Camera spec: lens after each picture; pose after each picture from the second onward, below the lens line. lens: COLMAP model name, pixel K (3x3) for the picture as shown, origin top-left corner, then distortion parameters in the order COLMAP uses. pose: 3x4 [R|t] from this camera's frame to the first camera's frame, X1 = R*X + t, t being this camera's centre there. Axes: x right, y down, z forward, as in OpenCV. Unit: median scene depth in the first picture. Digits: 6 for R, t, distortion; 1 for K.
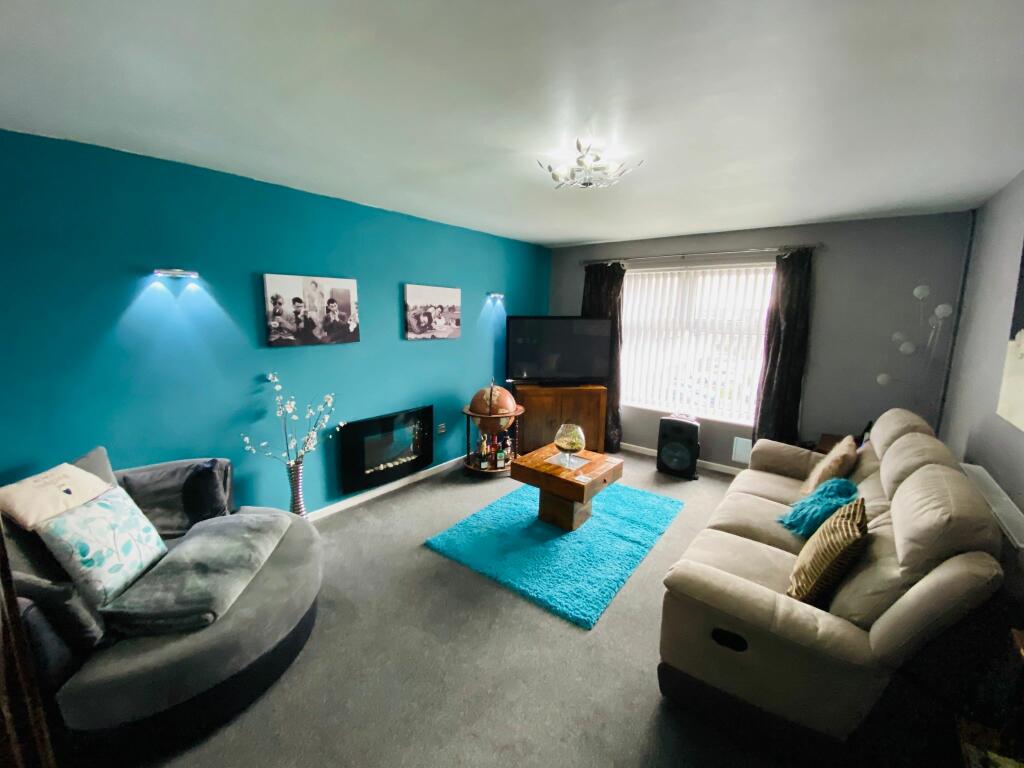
lens RADIAL K [[414.0, 0, 512.0], [0, 414.0, 384.0], [0, 0, 1]] dist [0.034163, -0.040564]
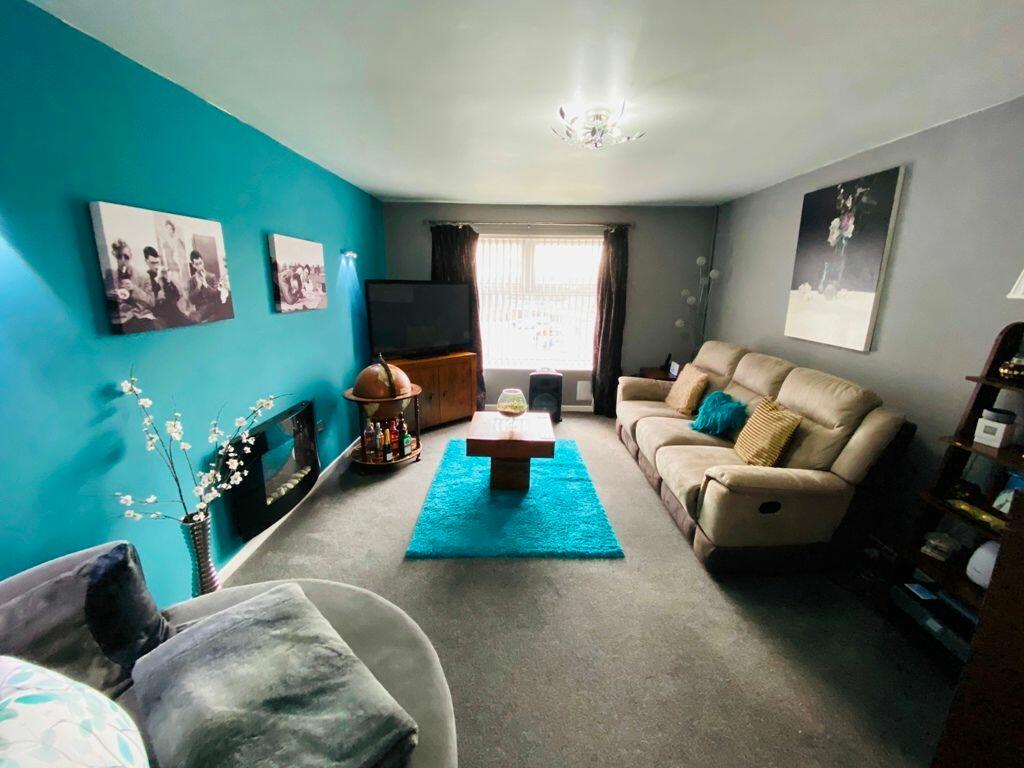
lens RADIAL K [[422.3, 0, 512.0], [0, 422.3, 384.0], [0, 0, 1]] dist [0.022604, -0.022785]
pose [[0.780803, -0.150948, 0.606268, -0.473041], [0.106831, 0.988341, 0.108490, -0.024793], [-0.615575, -0.019942, 0.787826, 0.194786]]
